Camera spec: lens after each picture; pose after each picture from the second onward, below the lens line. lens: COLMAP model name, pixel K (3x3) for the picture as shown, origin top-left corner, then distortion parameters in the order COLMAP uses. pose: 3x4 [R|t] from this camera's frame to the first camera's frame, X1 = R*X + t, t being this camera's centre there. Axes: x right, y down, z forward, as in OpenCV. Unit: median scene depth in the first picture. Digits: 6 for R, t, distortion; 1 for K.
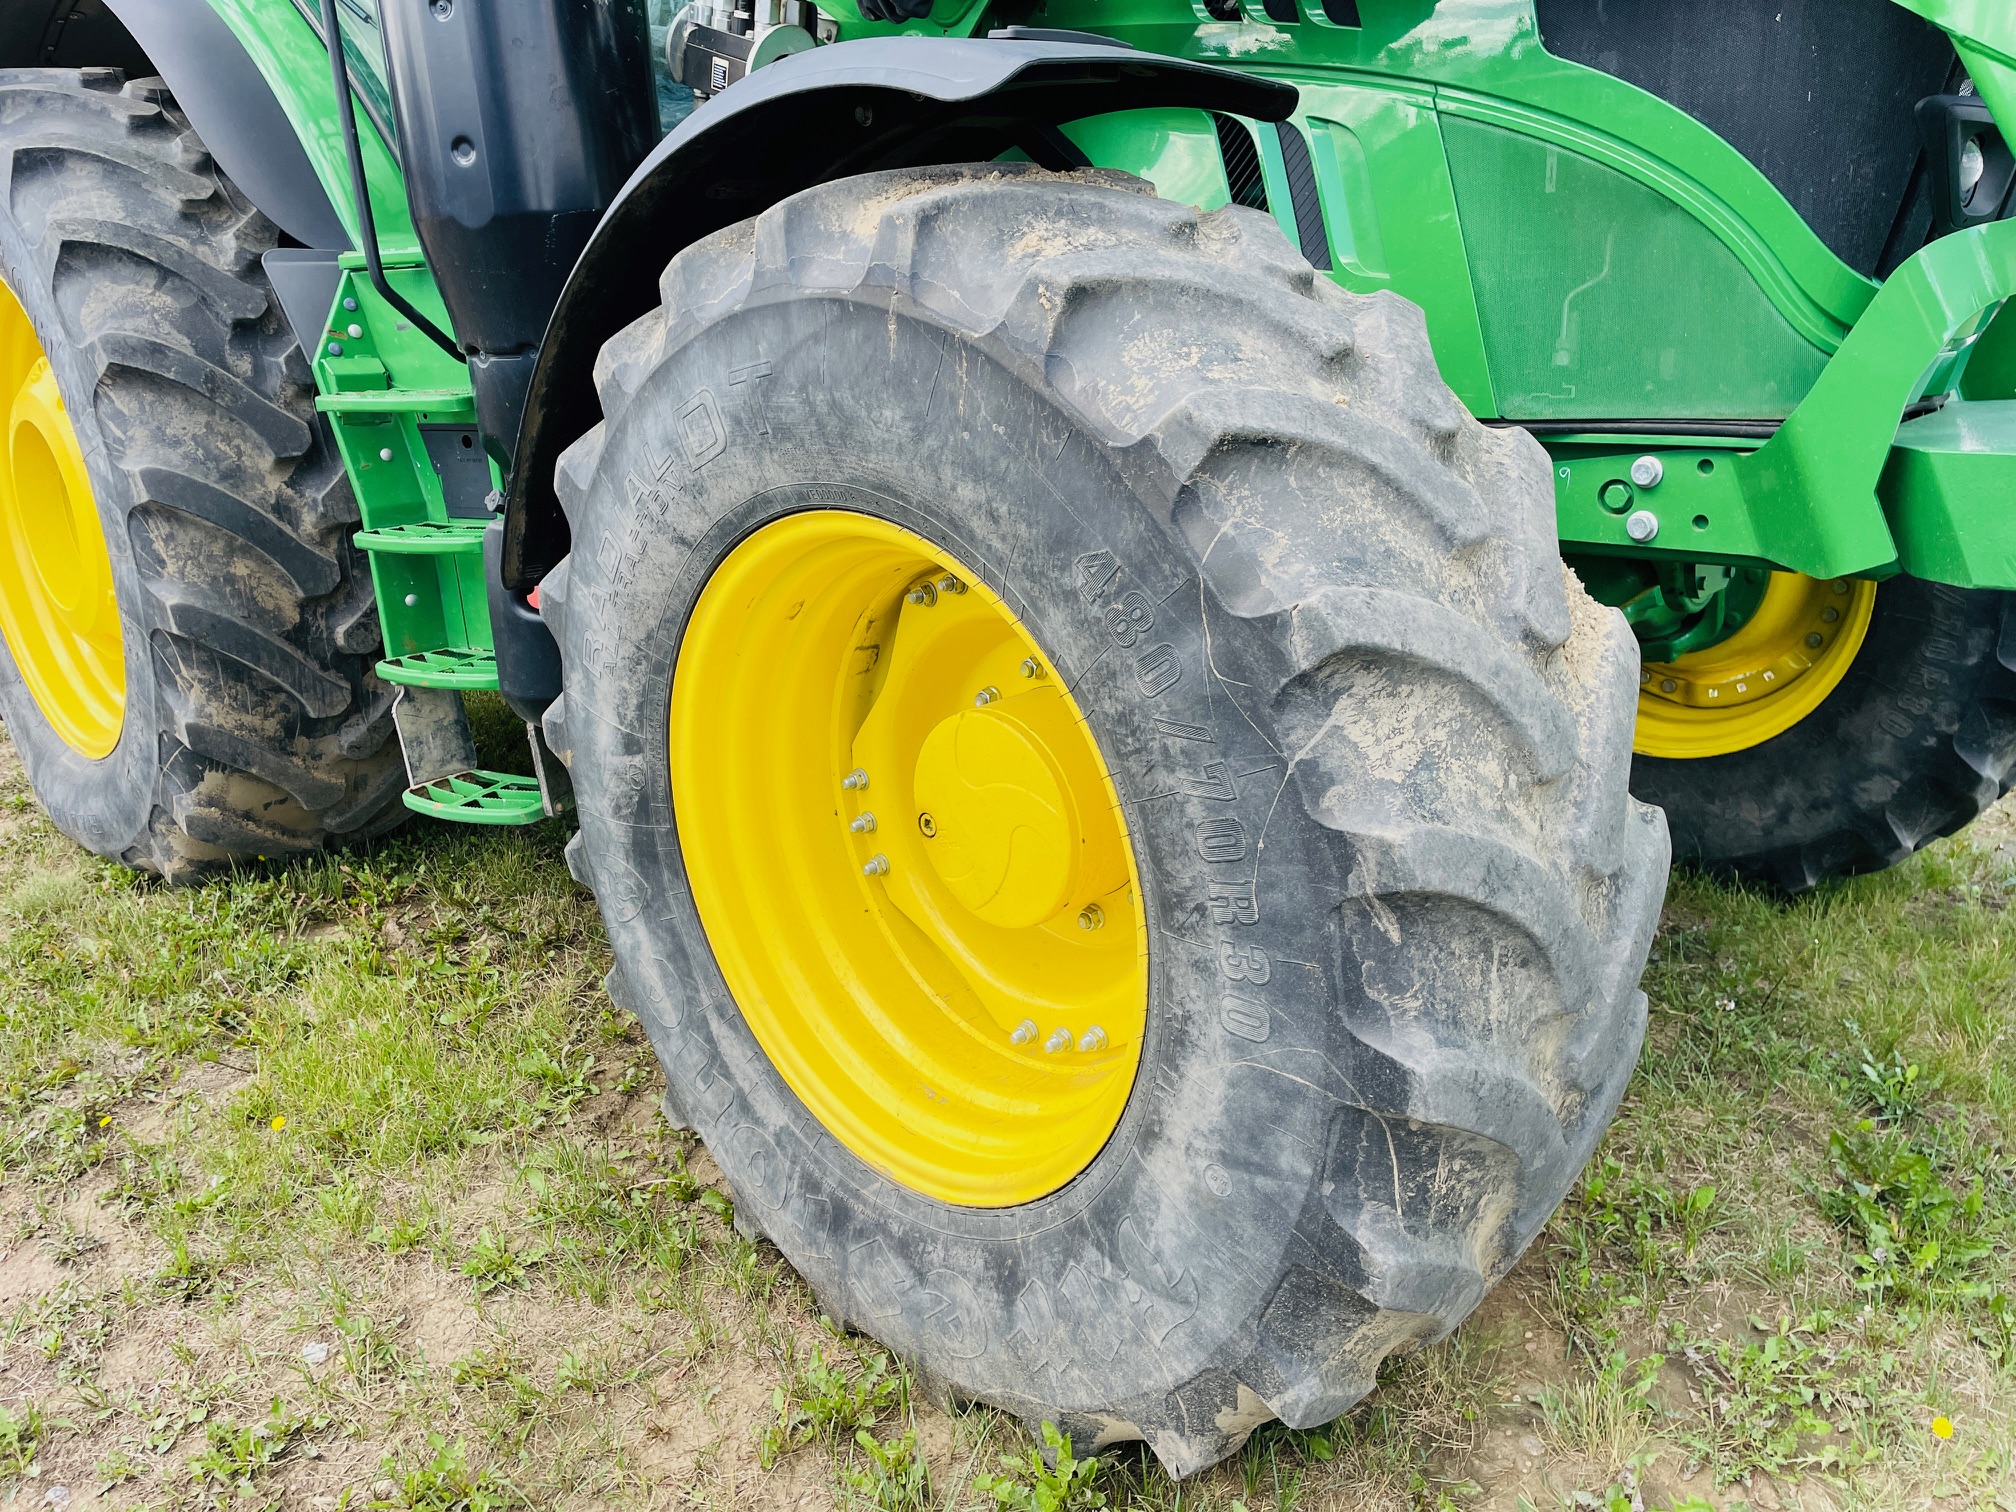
lens RADIAL K [[1521.2, 0, 995.2], [0, 1521.2, 745.5], [0, 0, 1]] dist [0.075606, -0.114637]
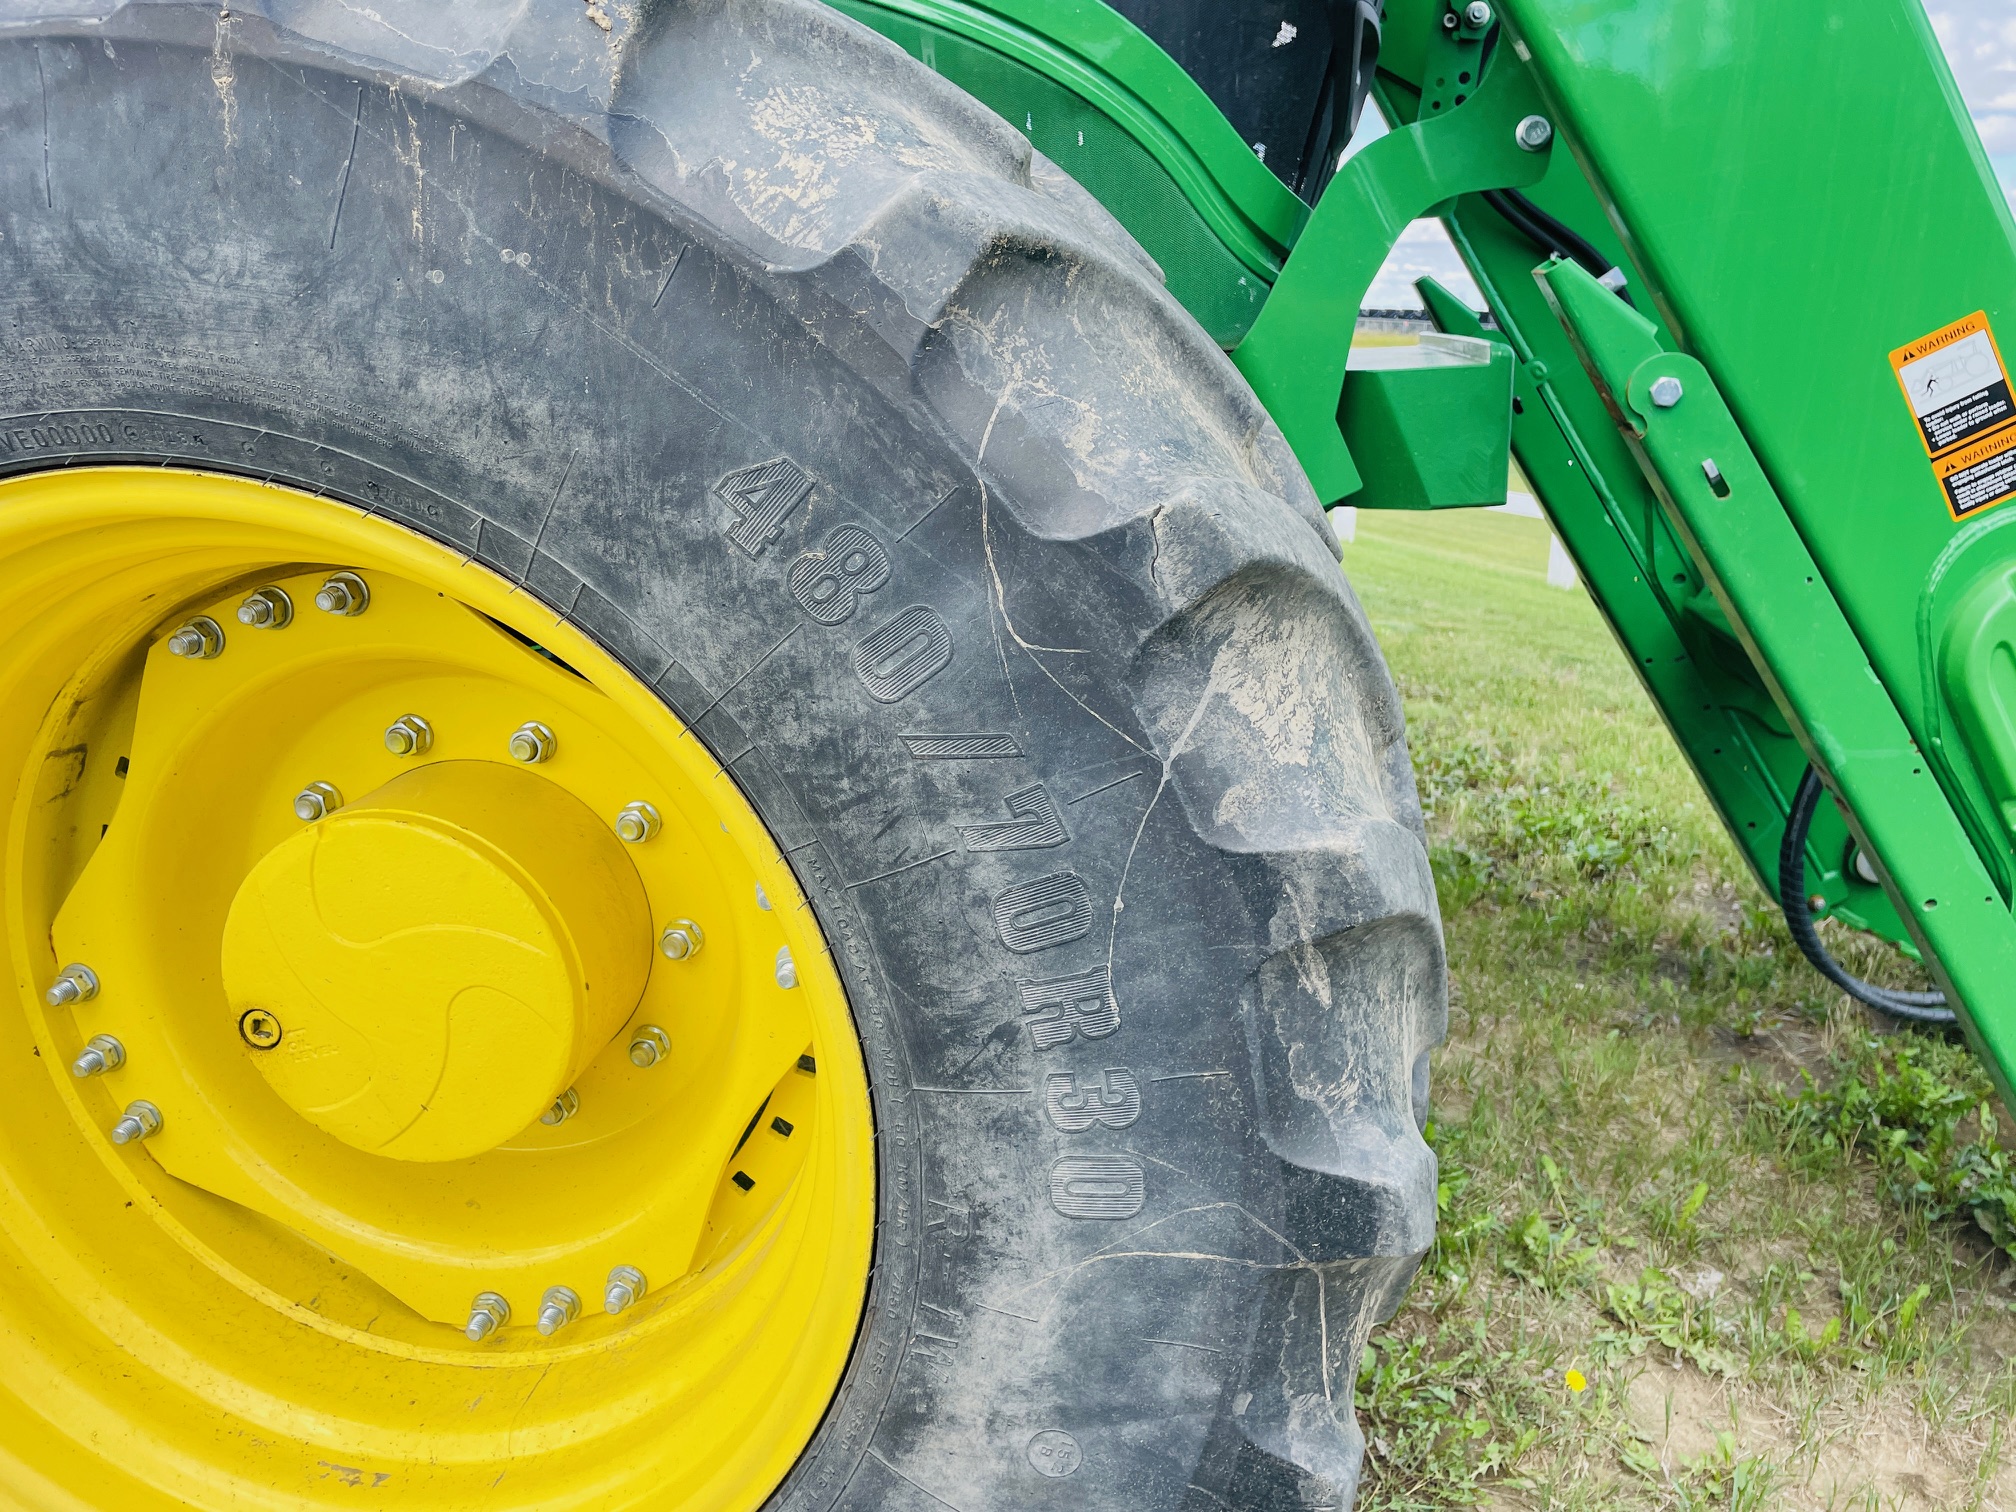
lens RADIAL K [[1521.2, 0, 995.2], [0, 1521.2, 745.5], [0, 0, 1]] dist [0.075606, -0.114637]
pose [[0.801716, -0.144486, 0.579978, -0.212567], [0.176872, 0.984234, 0.000700, -0.008233], [-0.570935, 0.102021, 0.814631, 0.501131]]
